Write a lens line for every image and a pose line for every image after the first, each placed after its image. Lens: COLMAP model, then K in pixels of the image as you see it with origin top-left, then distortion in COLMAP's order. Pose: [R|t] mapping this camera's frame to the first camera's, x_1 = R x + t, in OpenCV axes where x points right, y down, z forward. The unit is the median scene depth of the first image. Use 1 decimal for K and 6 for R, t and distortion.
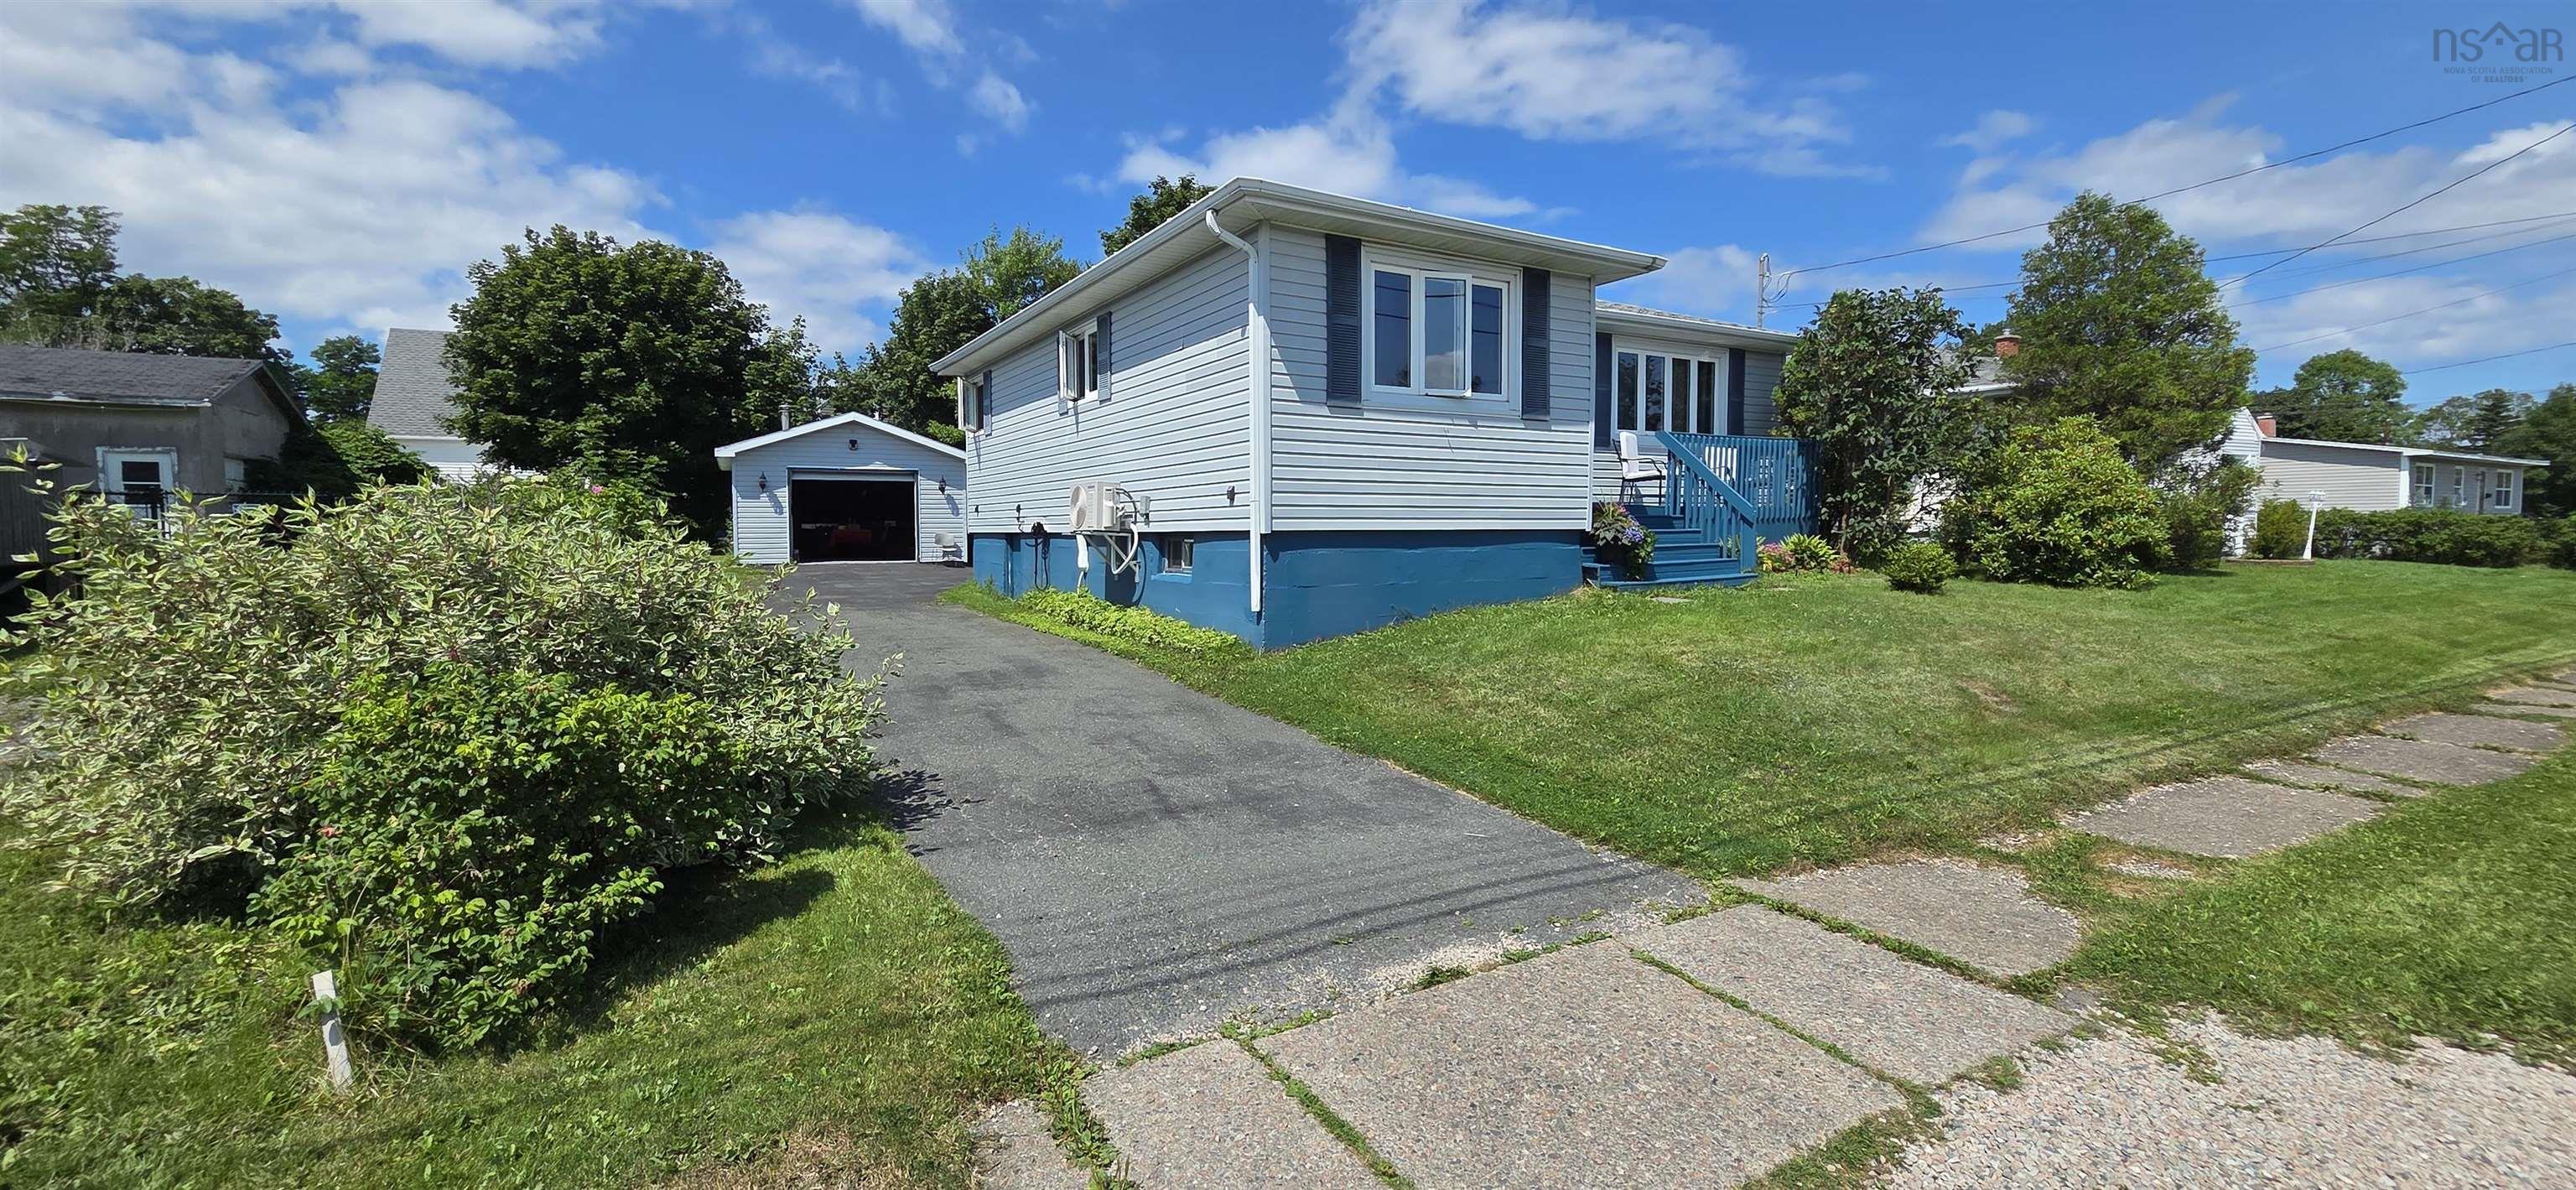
lens RADIAL K [[1053.5, 0, 1274.0], [0, 1053.5, 595.1], [0, 0, 1]] dist [0.000039, 0.000772]
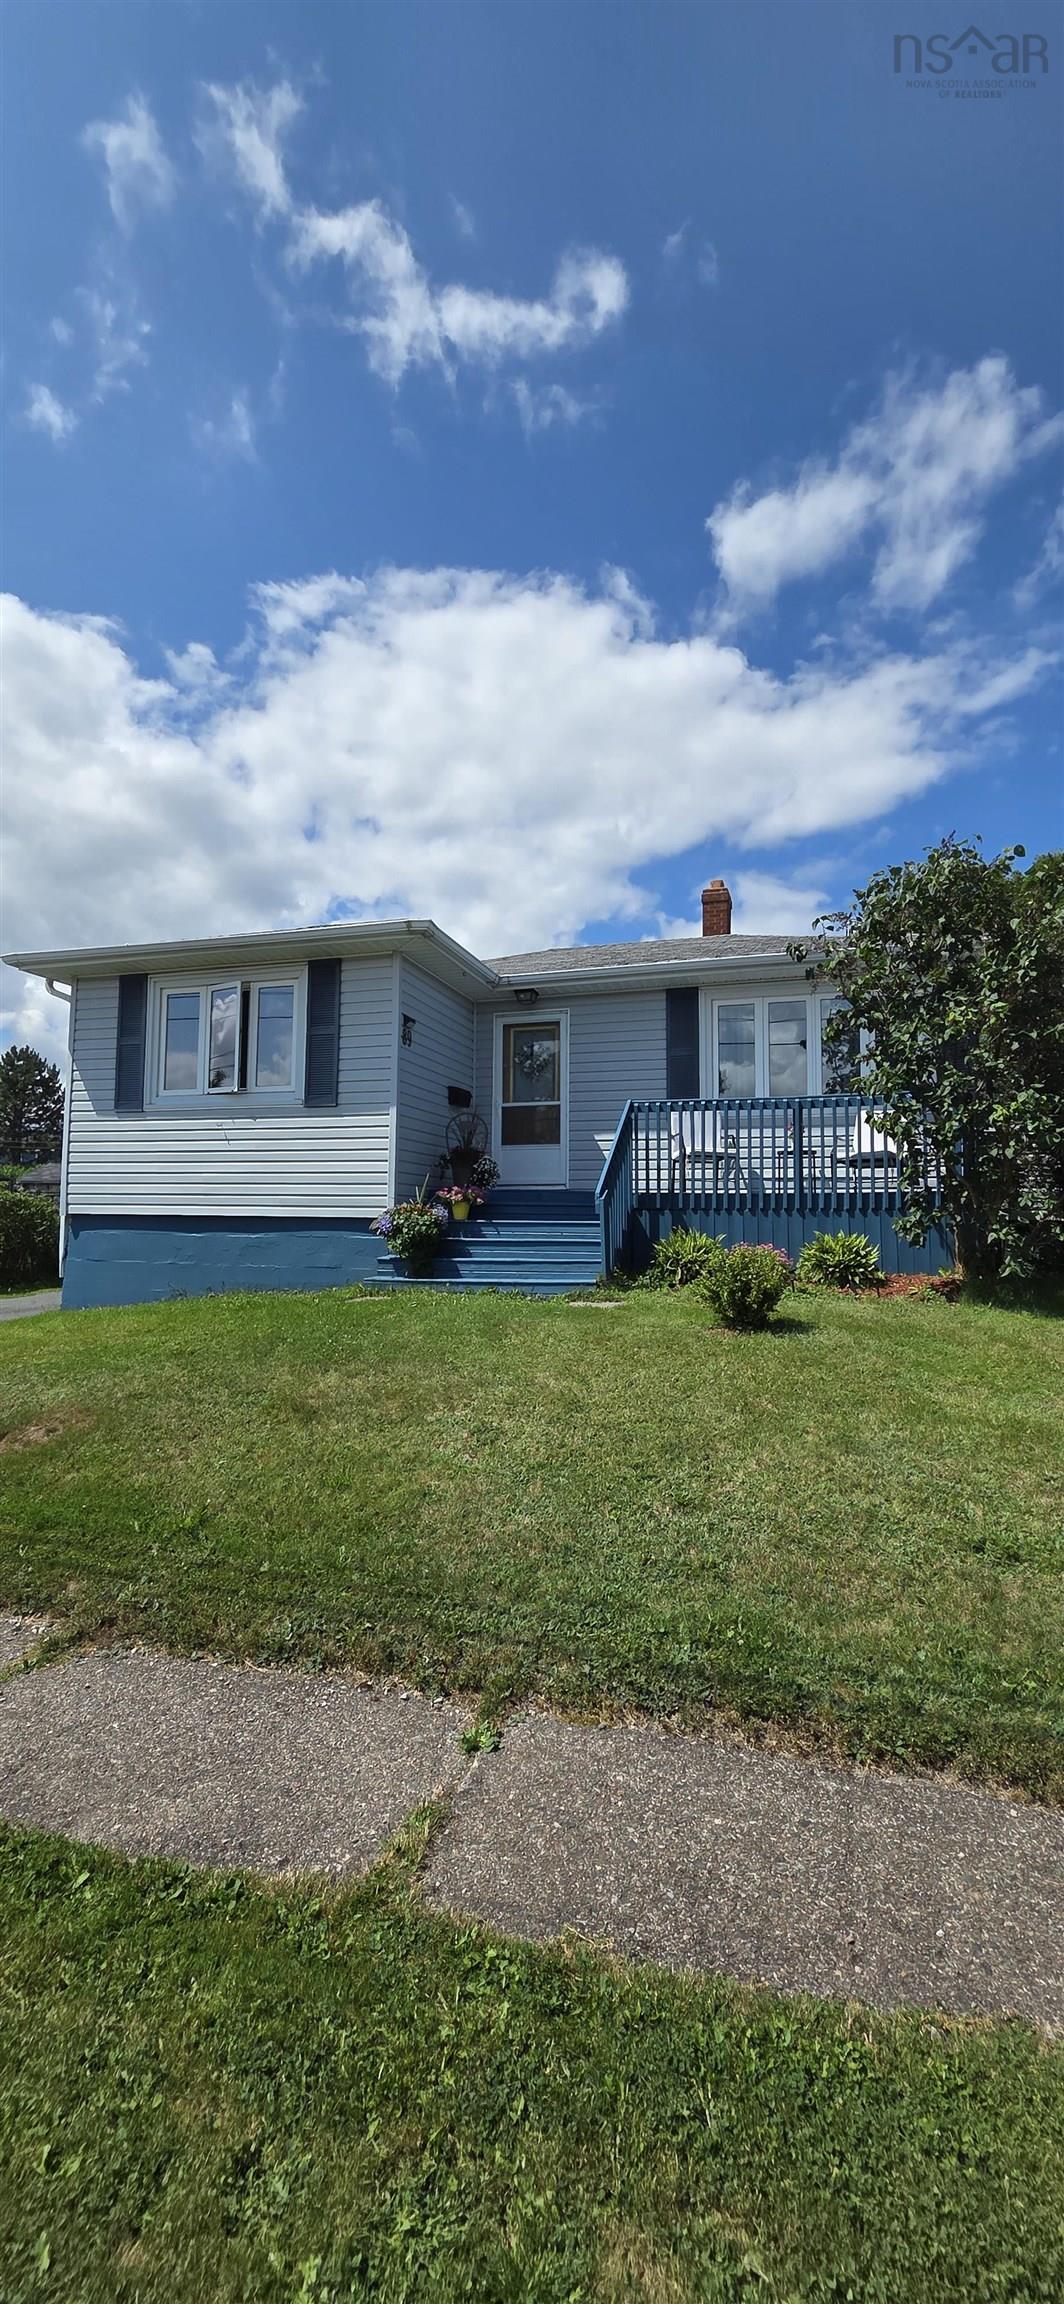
lens RADIAL K [[942.2, 0, 532.0], [0, 942.2, 1152.0], [0, 0, 1]] dist [0.000039, 0.000772]
pose [[0.670402, -0.039227, -0.740960, 1.081349], [-0.060356, 0.992409, -0.107148, -0.042553], [0.739539, 0.116553, 0.662946, 0.589050]]
